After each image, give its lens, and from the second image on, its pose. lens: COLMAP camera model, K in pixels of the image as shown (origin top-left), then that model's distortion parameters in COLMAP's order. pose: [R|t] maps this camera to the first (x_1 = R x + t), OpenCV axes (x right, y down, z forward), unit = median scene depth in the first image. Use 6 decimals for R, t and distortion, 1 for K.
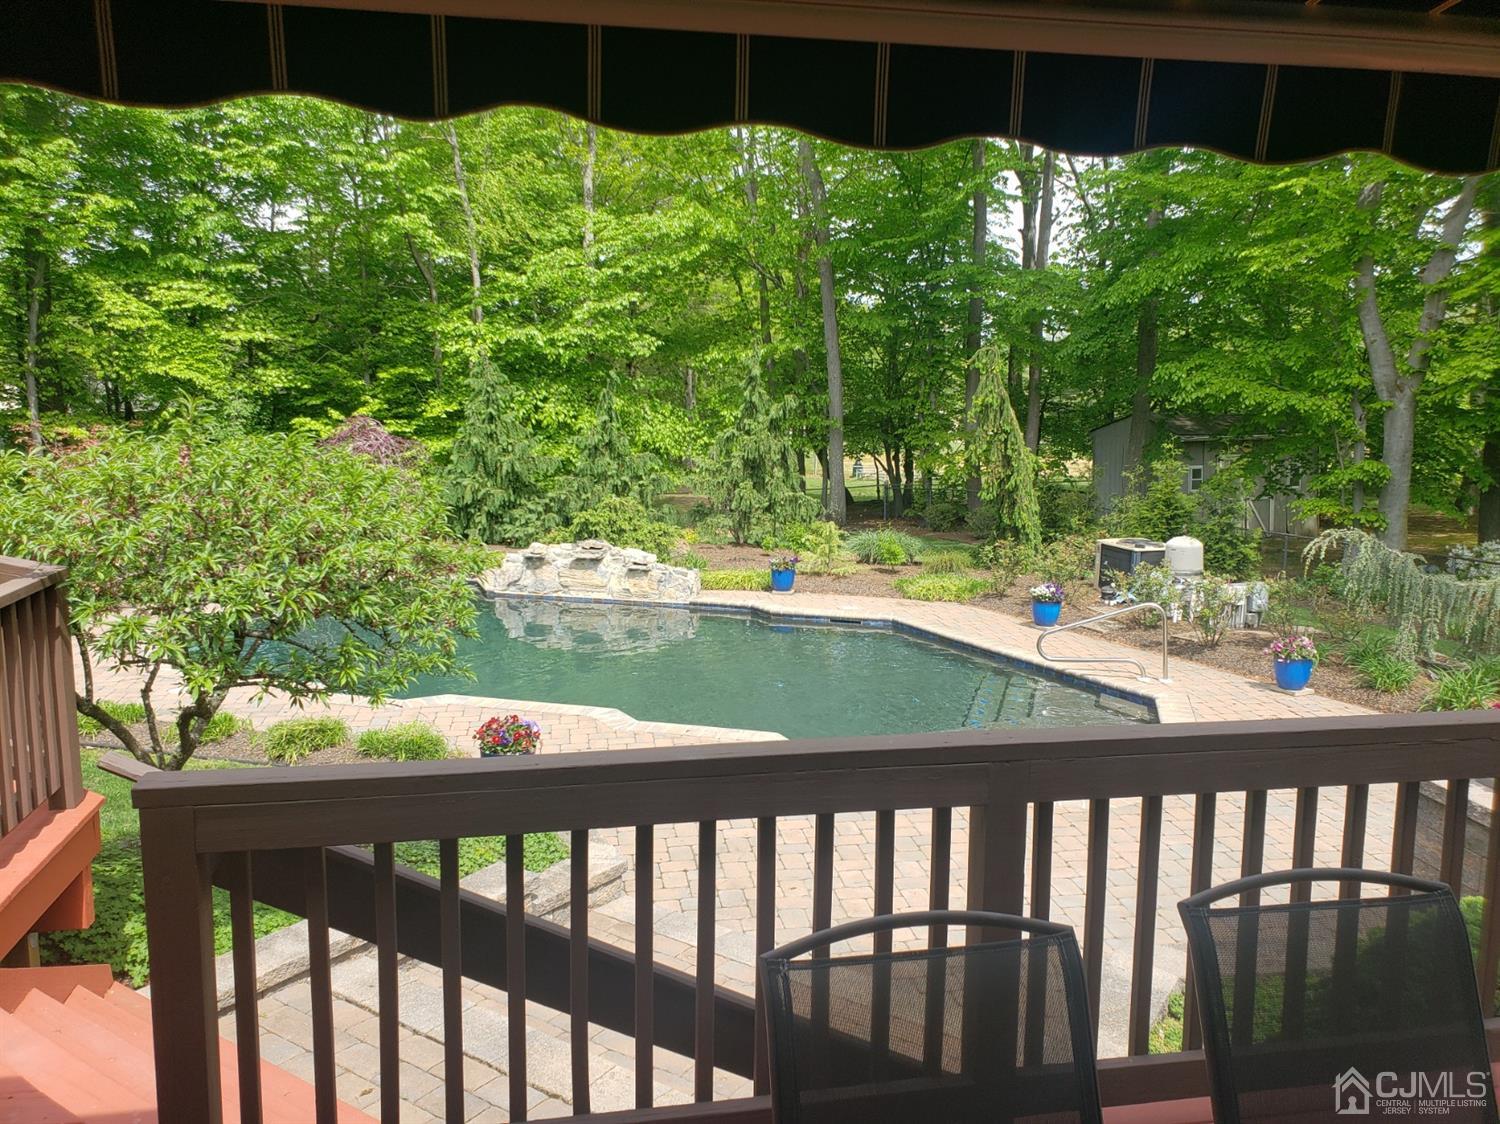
lens RADIAL K [[1166.7, 0, 747.4], [0, 1166.7, 555.8], [0, 0, 1]] dist [0.036224, -0.030576]
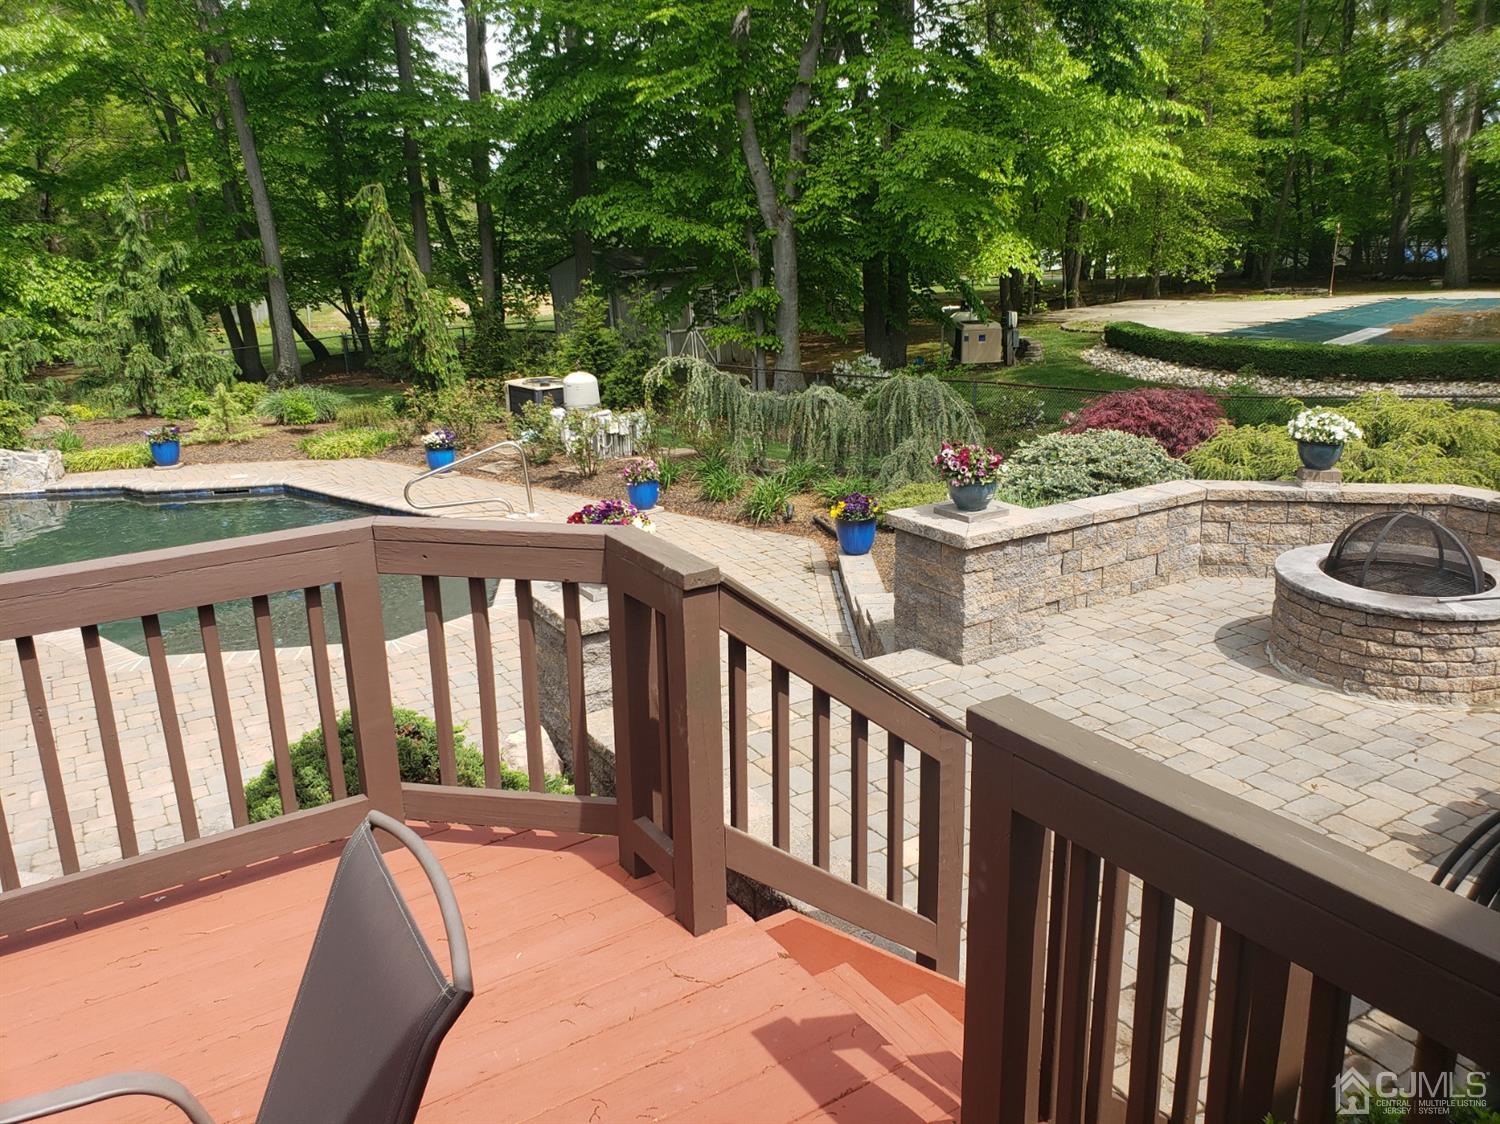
lens RADIAL K [[1166.7, 0, 748.8], [0, 1166.7, 552.7], [0, 0, 1]] dist [0.036224, -0.030576]
pose [[0.926118, -0.133447, 0.352842, 0.108072], [0.086692, 0.985595, 0.145217, 0.003736], [-0.367138, -0.103899, 0.924346, -0.019118]]
